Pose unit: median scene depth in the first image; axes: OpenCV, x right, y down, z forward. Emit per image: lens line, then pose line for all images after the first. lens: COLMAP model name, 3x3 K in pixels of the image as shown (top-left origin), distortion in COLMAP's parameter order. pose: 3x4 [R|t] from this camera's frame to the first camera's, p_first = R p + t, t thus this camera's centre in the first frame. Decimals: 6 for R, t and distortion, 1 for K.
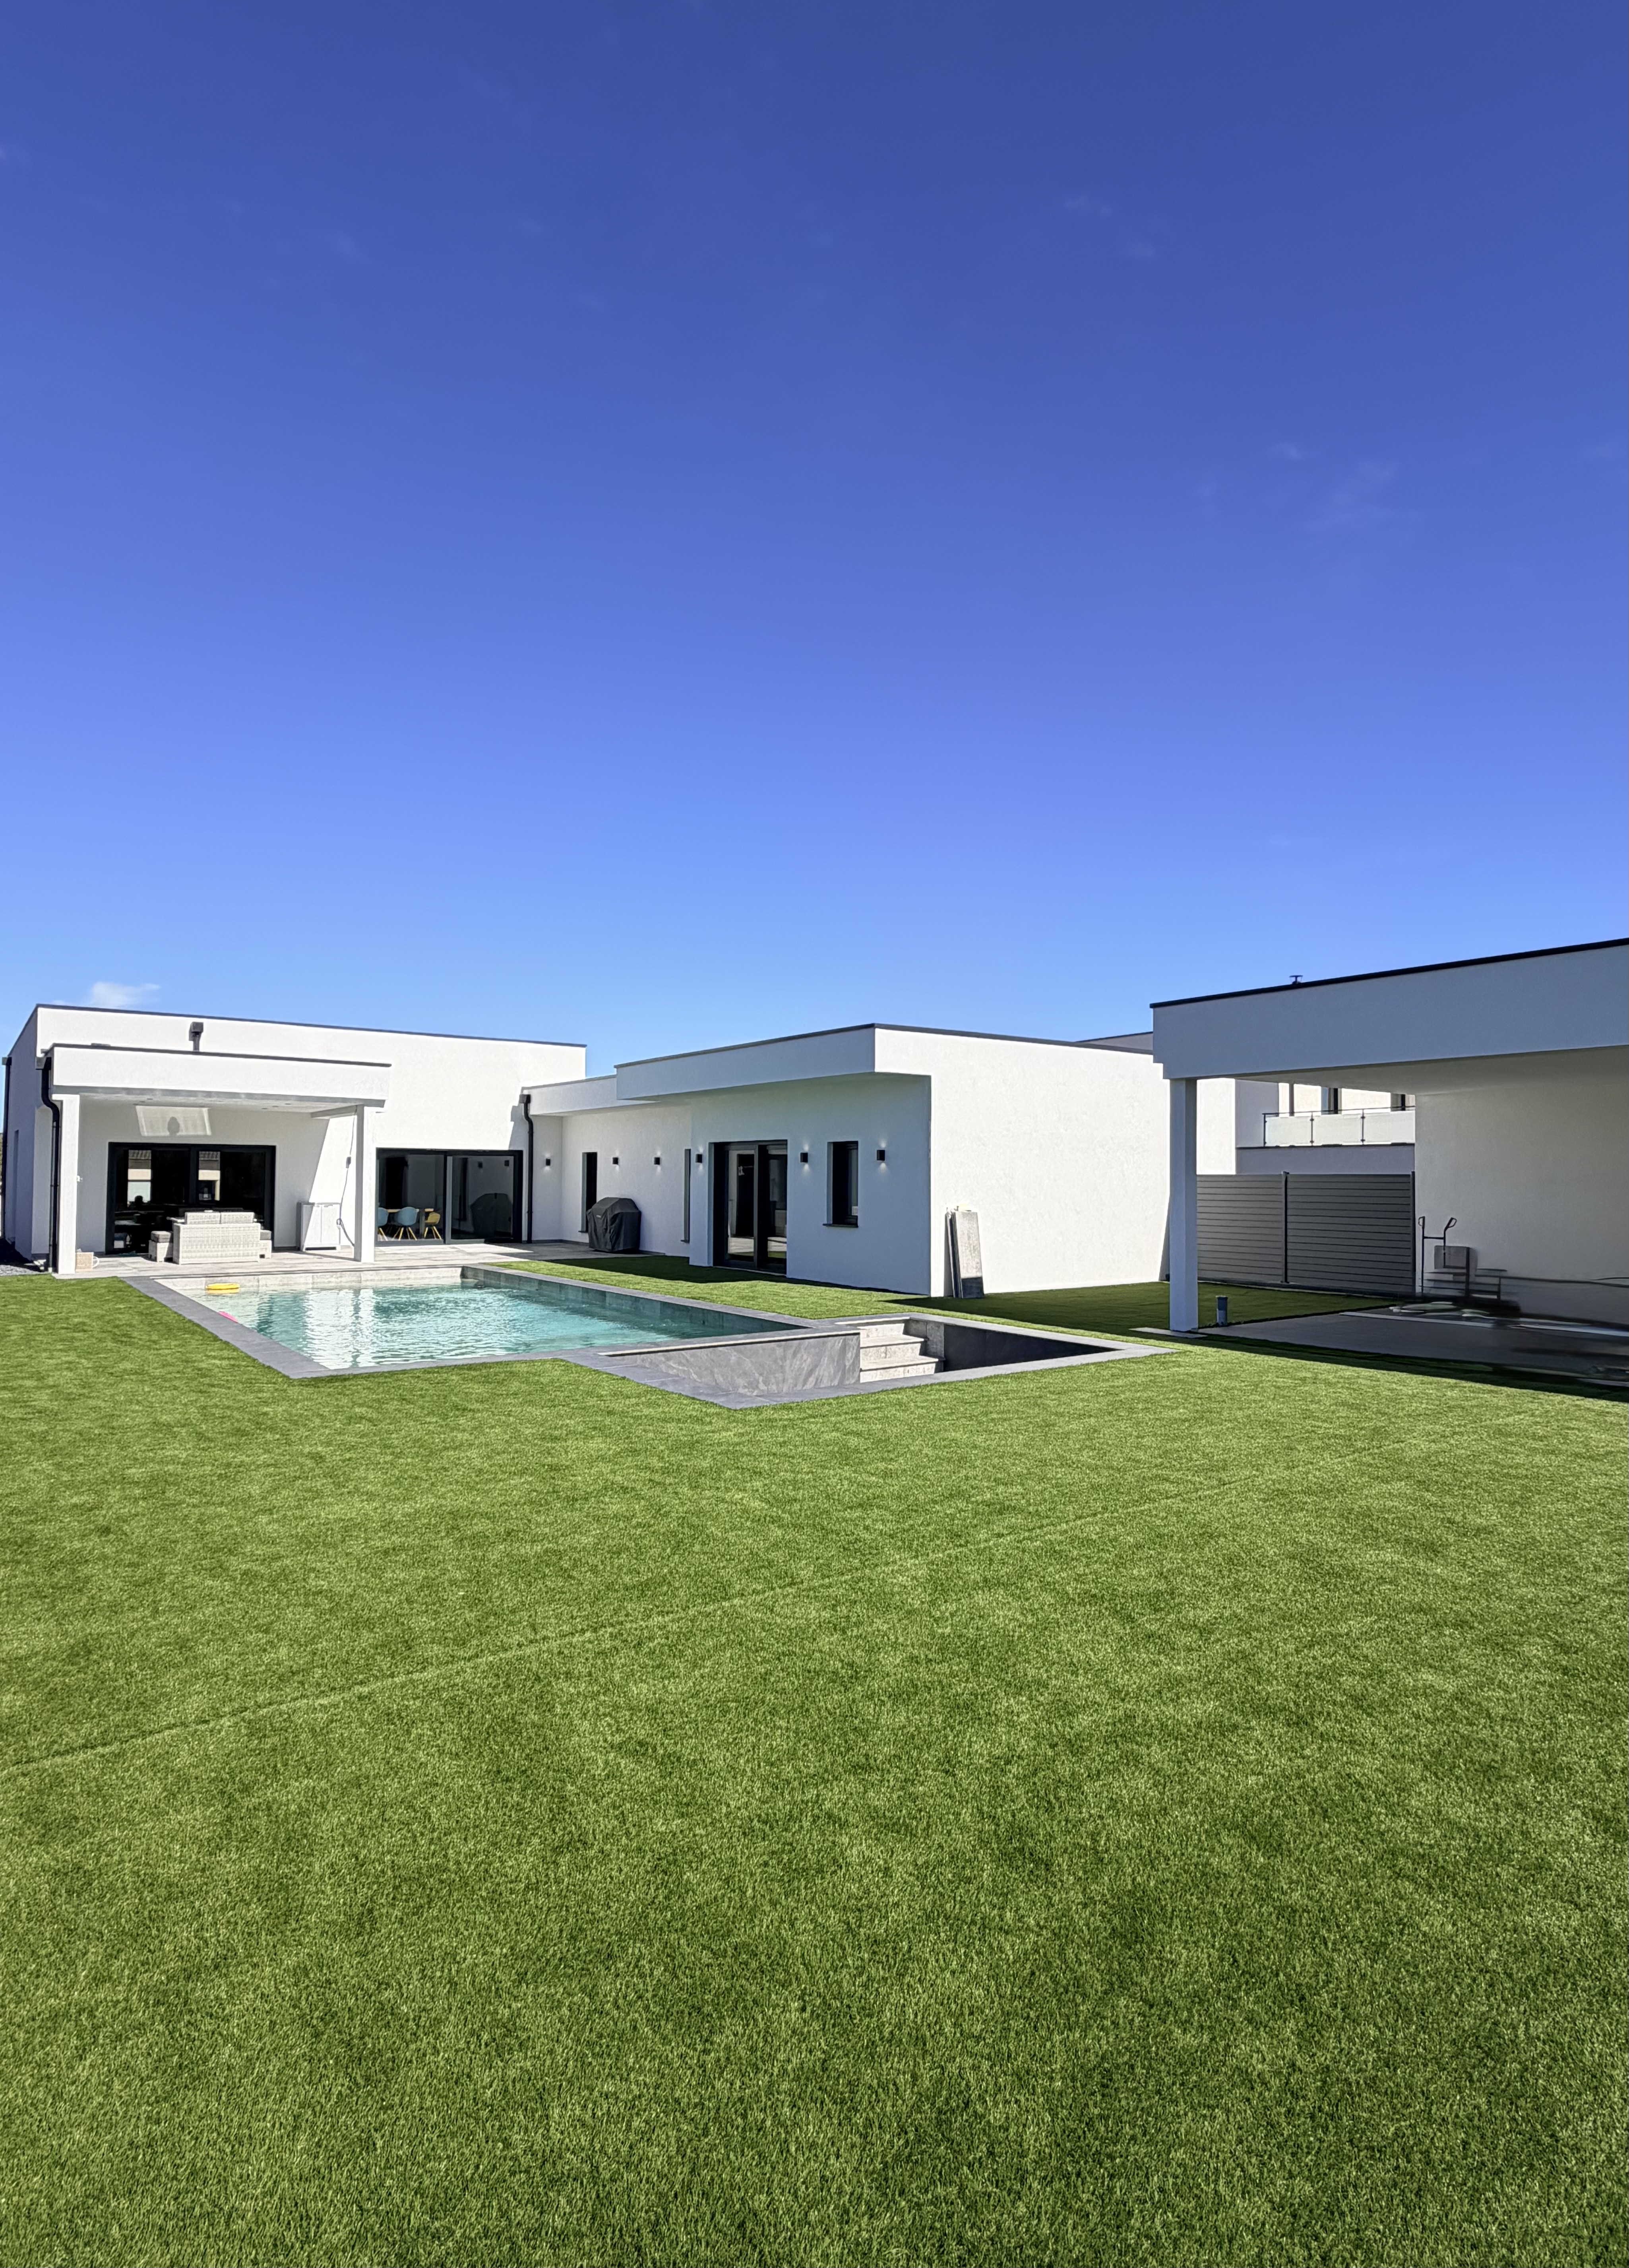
lens RADIAL K [[1198.6, 0, 824.1], [0, 1198.6, 1137.8], [0, 0, 1]] dist [0.019250, 0.000221]
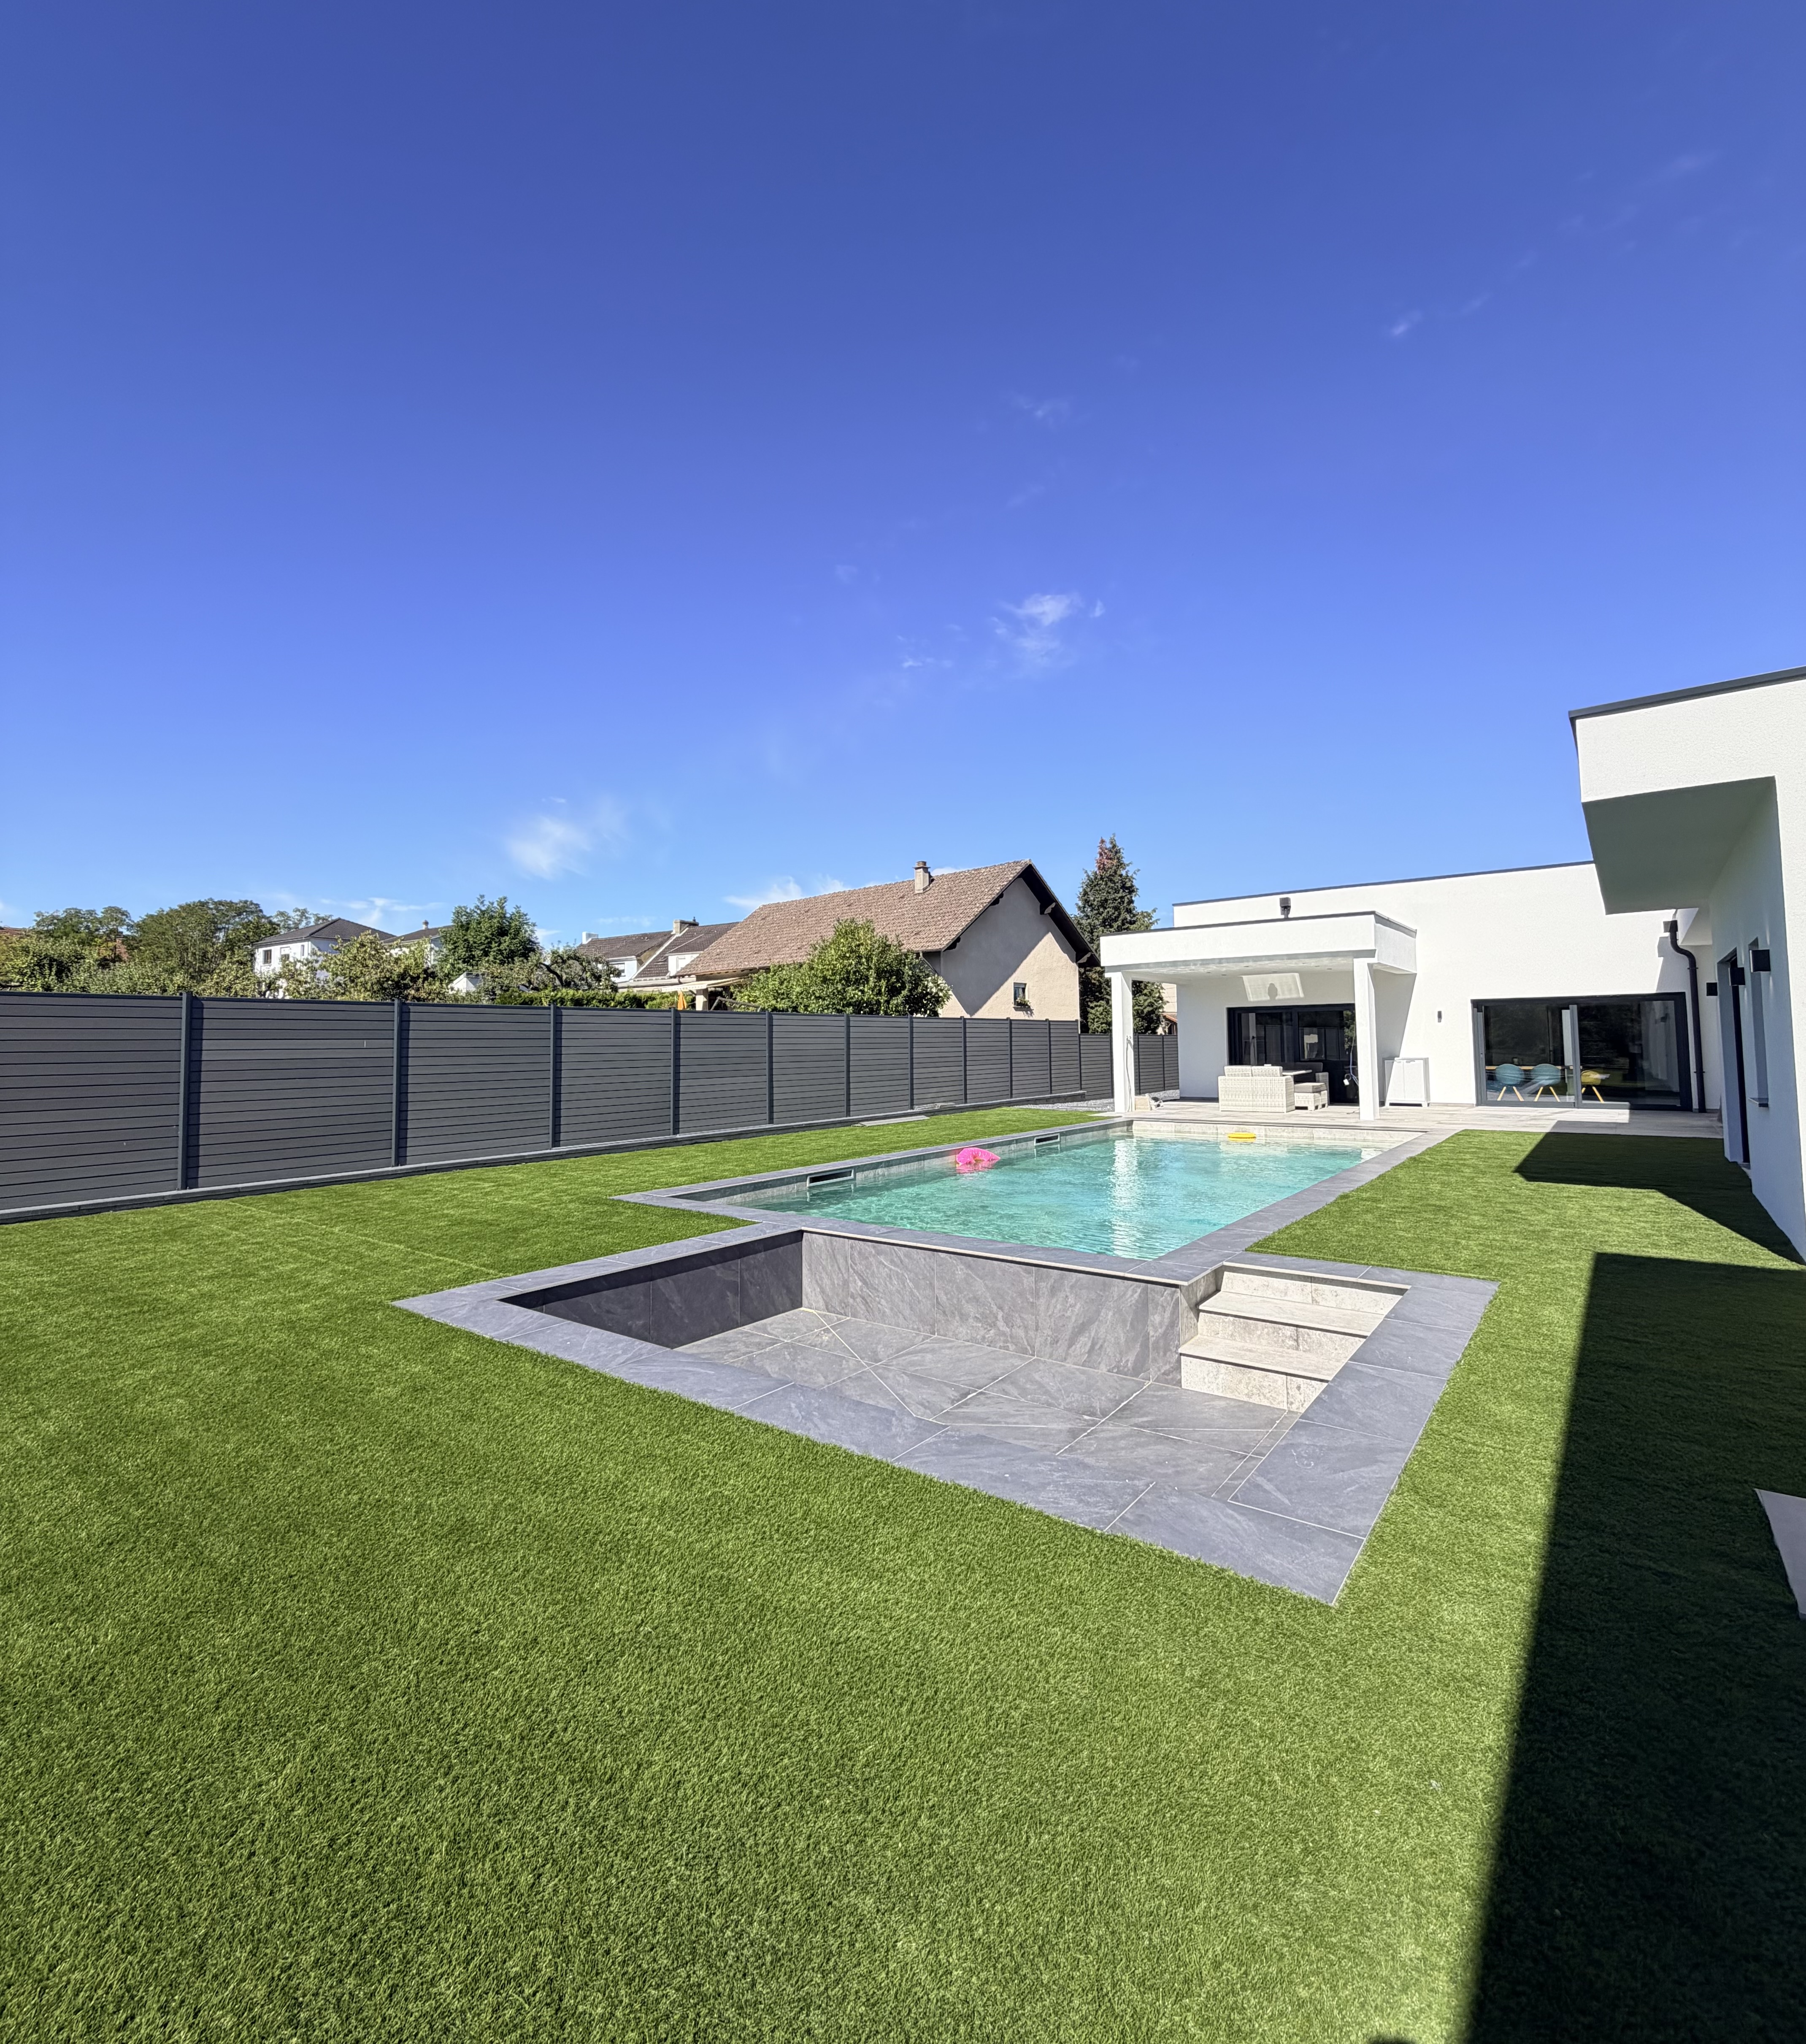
lens RADIAL K [[951.2, 0, 902.8], [0, 951.2, 979.7], [0, 0, 1]] dist [0.000946, 0.000131]
pose [[0.281786, -0.076504, -0.956422, 0.243057], [0.046881, 0.996723, -0.065916, 0.023825], [0.958331, -0.026264, 0.284449, 0.422159]]
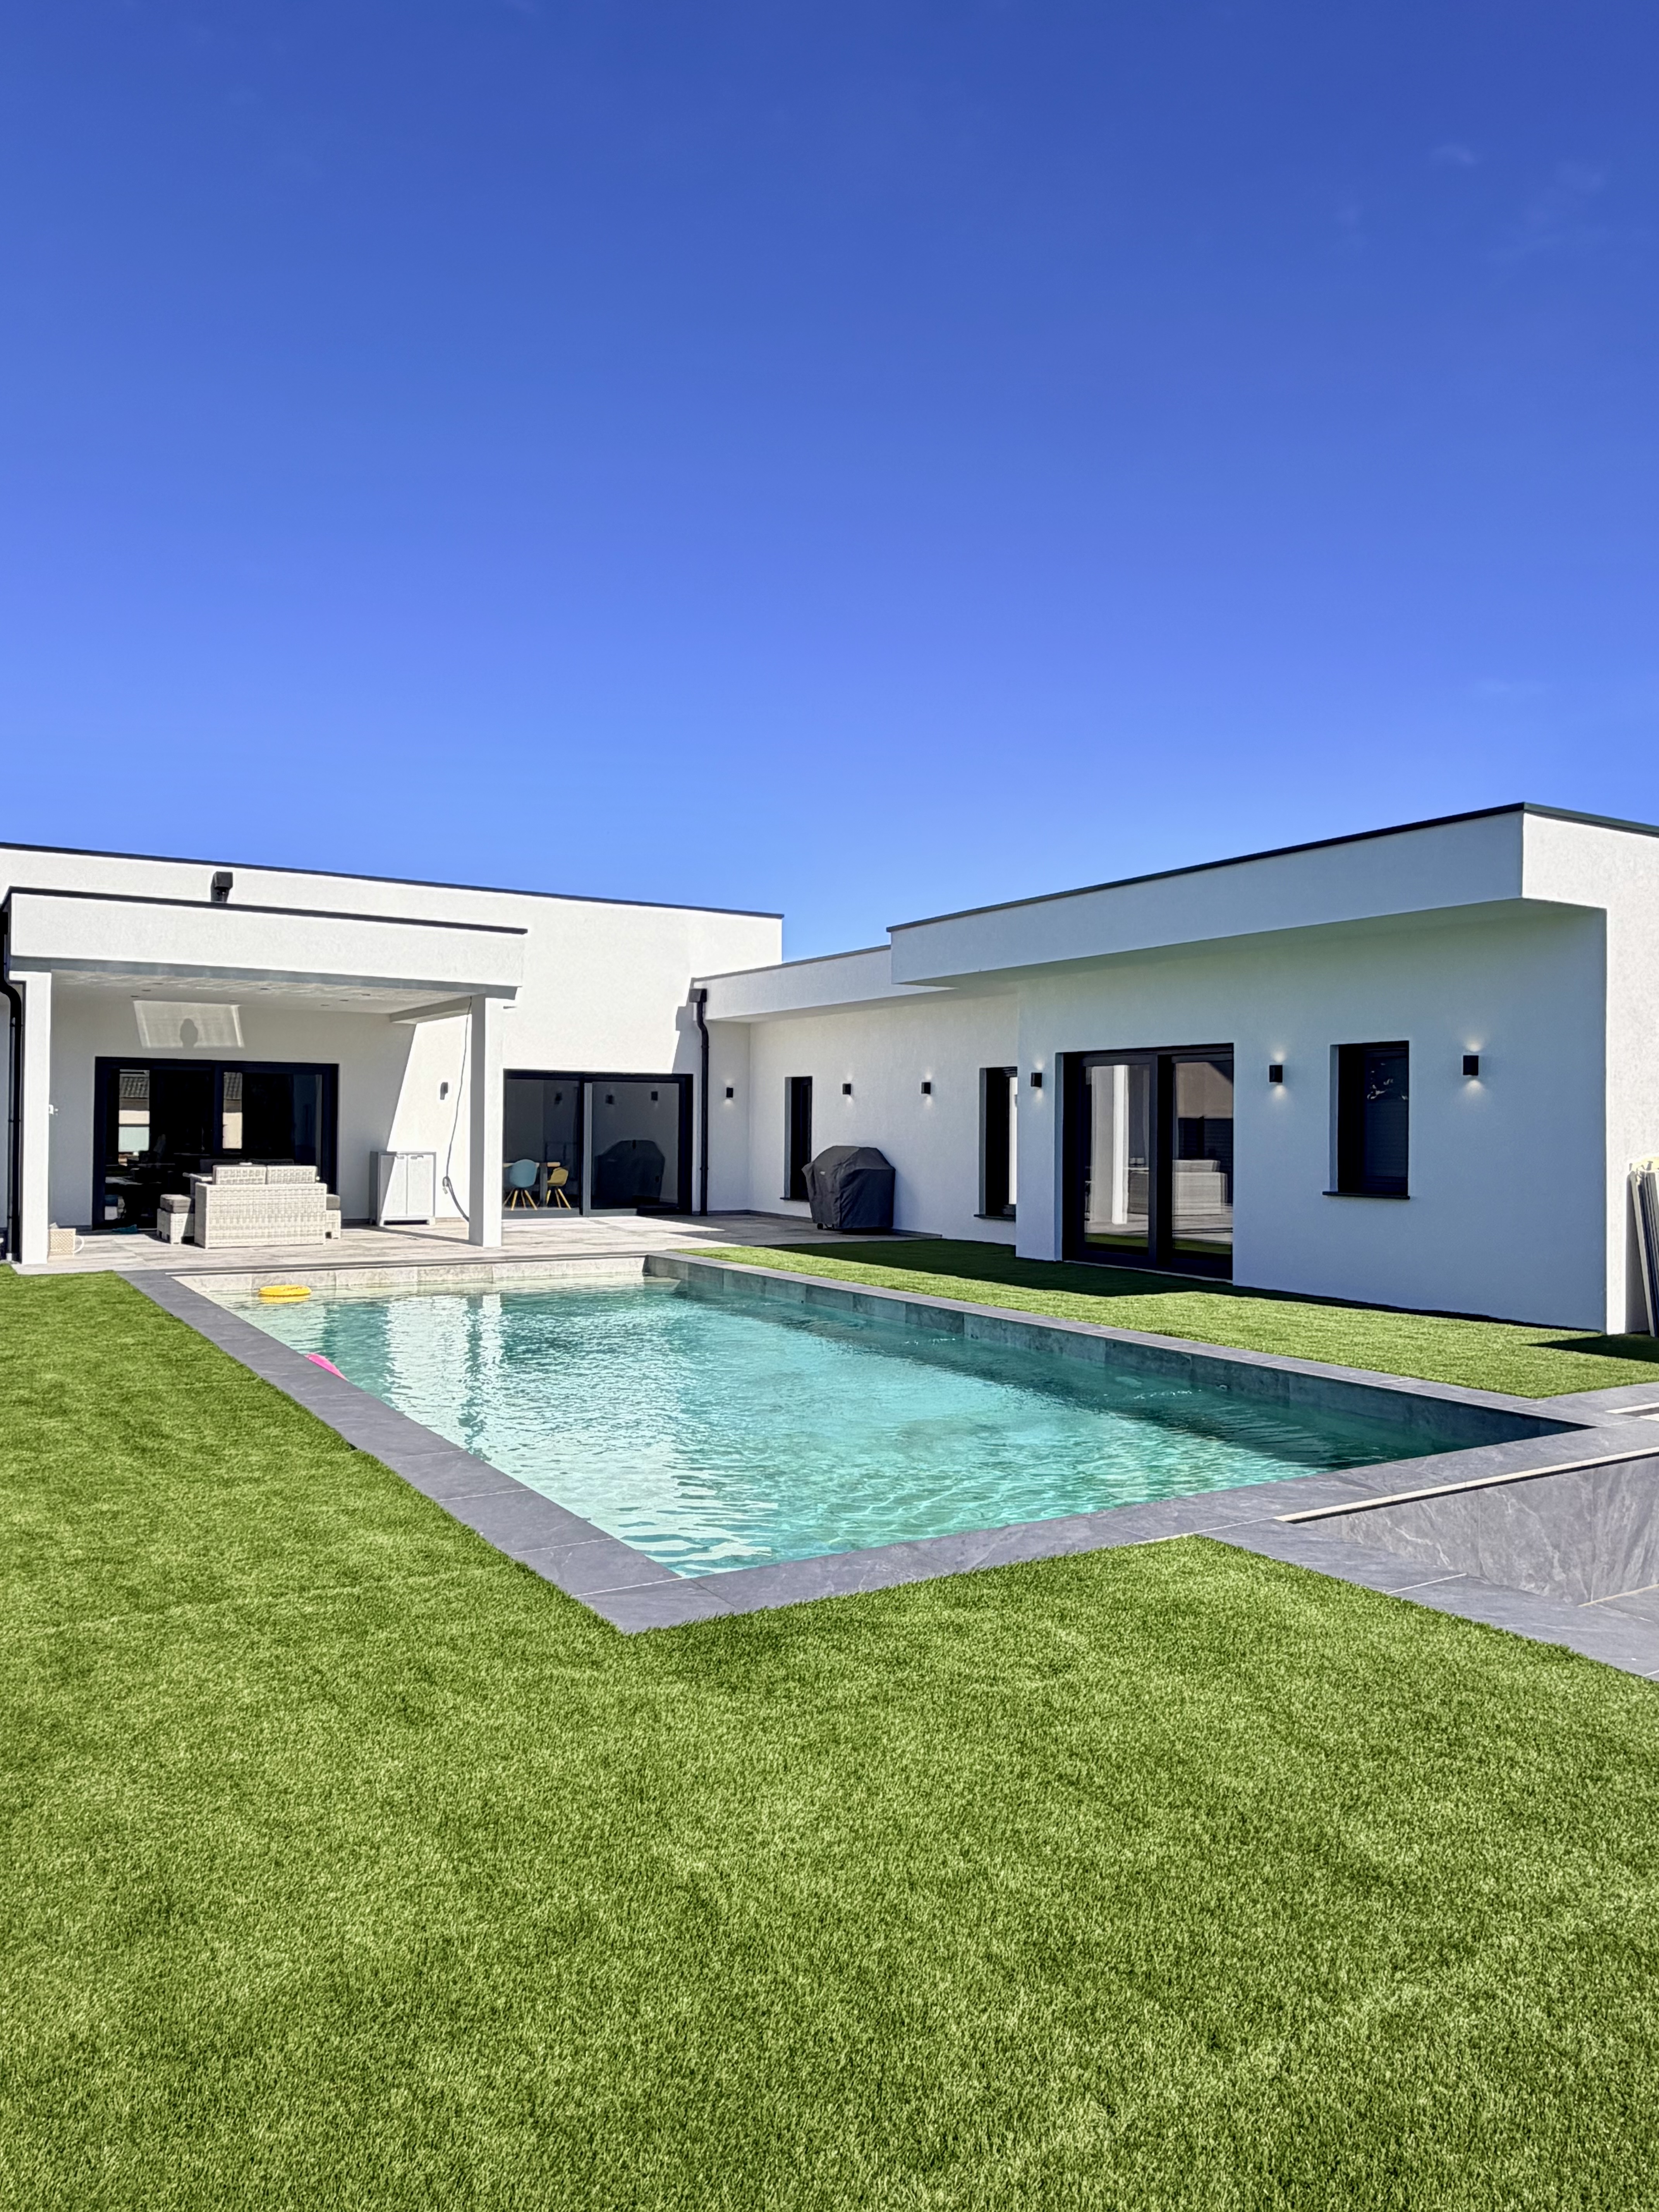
lens RADIAL K [[1490.6, 0, 823.1], [0, 1490.6, 1110.1], [0, 0, 1]] dist [0.005651, 0.000150]
pose [[0.997022, 0.002073, -0.077088, -0.144952], [-0.000420, 0.999770, 0.021441, 0.015222], [0.077115, -0.021345, 0.996794, 0.236706]]
